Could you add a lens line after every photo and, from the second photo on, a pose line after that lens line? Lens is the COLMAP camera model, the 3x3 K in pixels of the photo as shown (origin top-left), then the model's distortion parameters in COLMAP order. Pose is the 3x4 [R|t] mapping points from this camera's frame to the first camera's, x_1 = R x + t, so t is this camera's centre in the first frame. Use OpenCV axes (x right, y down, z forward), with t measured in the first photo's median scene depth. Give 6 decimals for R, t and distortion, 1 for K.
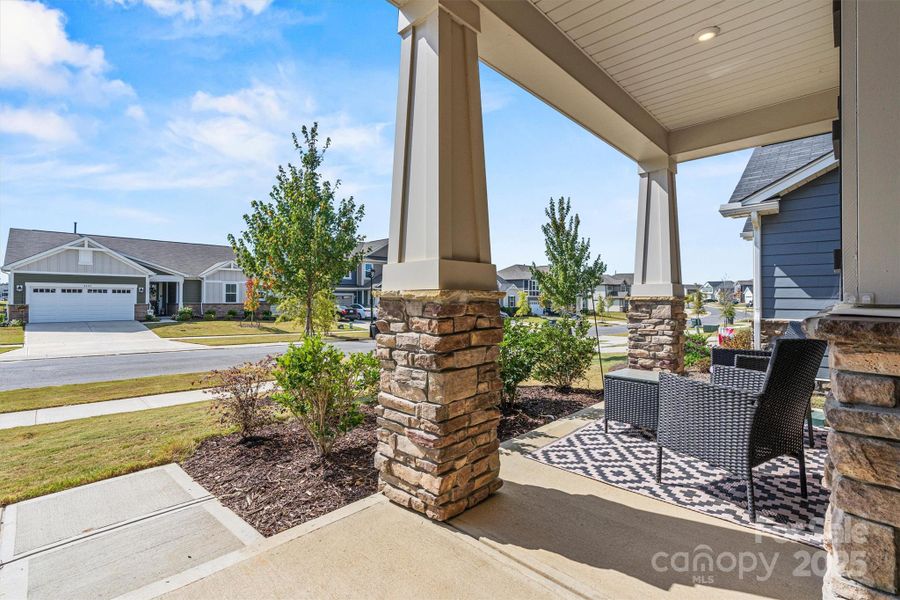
lens RADIAL K [[411.8, 0, 446.6], [0, 411.8, 299.2], [0, 0, 1]] dist [-0.000981, 0.000012]
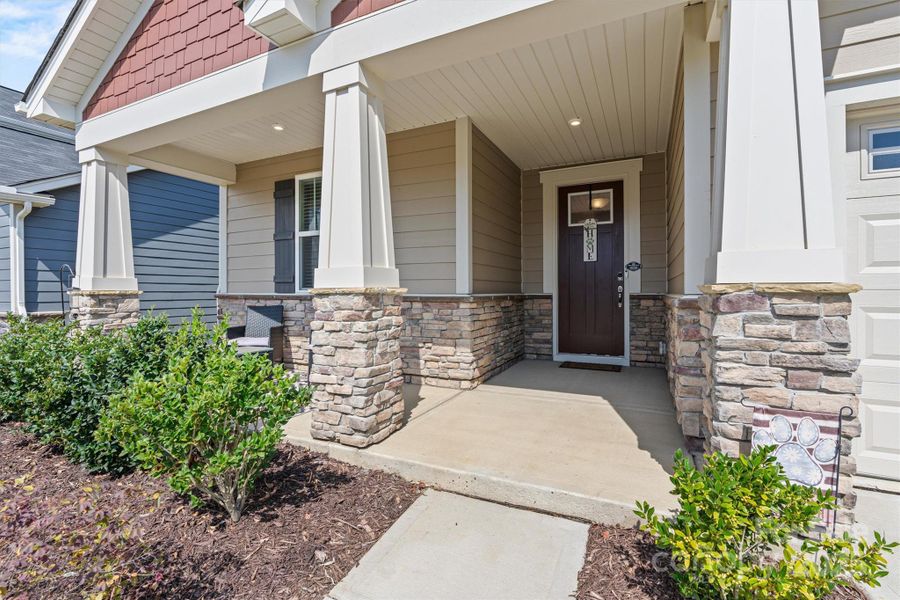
lens RADIAL K [[412.6, 0, 446.3], [0, 412.6, 290.6], [0, 0, 1]] dist [0.001483, 0.000399]
pose [[-0.310557, 0.001187, 0.950554, -0.710349], [0.001174, 0.999999, -0.000866, -0.004401], [-0.950554, 0.000847, -0.310558, 0.573952]]
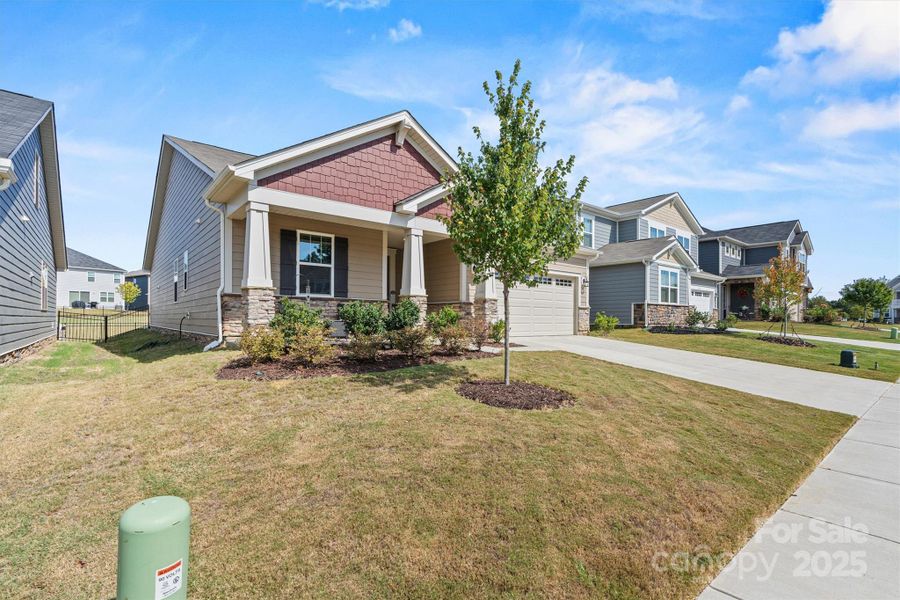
lens RADIAL K [[426.8, 0, 444.8], [0, 426.8, 318.5], [0, 0, 1]] dist [-0.000339, 0.000069]
pose [[-0.993024, -0.008185, 0.117625, -0.456811], [-0.008597, 0.999959, -0.002989, 0.121574], [-0.117596, -0.003979, -0.993054, 2.751590]]
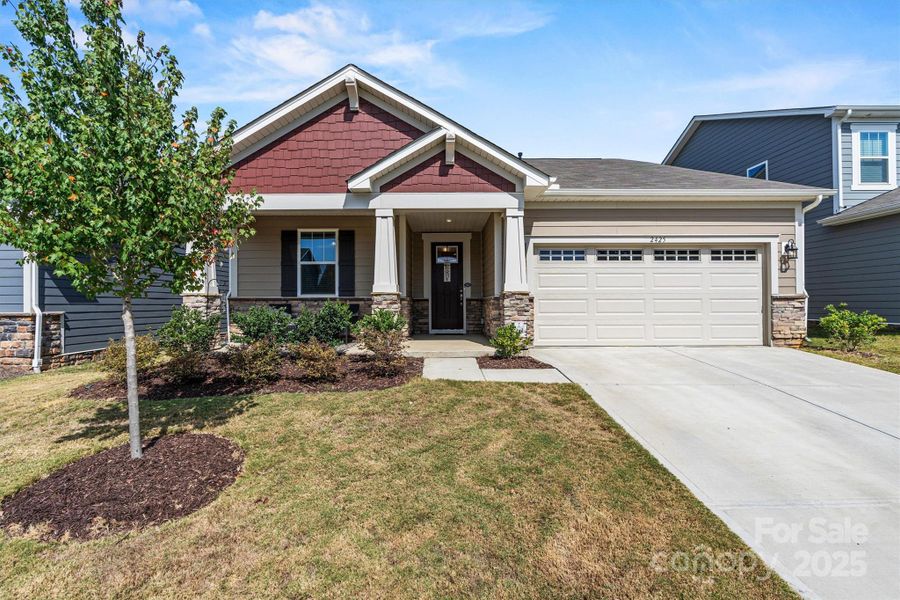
lens RADIAL K [[413.6, 0, 444.0], [0, 413.6, 301.3], [0, 0, 1]] dist [-0.003591, 0.000453]
pose [[-0.694558, 0.006316, 0.719409, -1.449664], [0.002607, 0.999977, -0.006263, 0.039537], [-0.719432, -0.002474, -0.694558, 1.544535]]
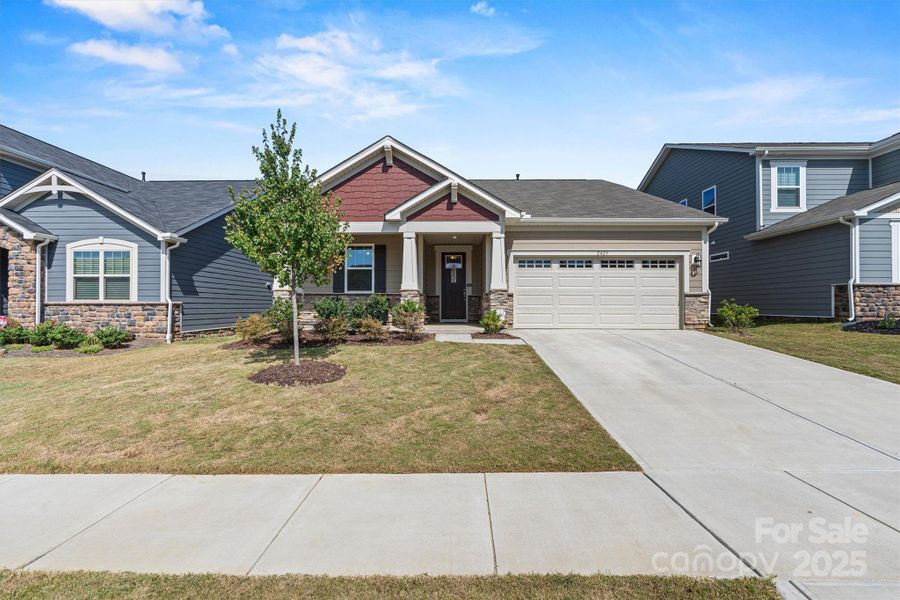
lens RADIAL K [[418.4, 0, 443.1], [0, 418.4, 303.5], [0, 0, 1]] dist [-0.002391, 0.000062]
pose [[-0.673317, 0.002225, 0.739351, -2.070226], [-0.004032, 0.999970, -0.006681, 0.094603], [-0.739343, -0.007480, -0.673288, 2.094313]]
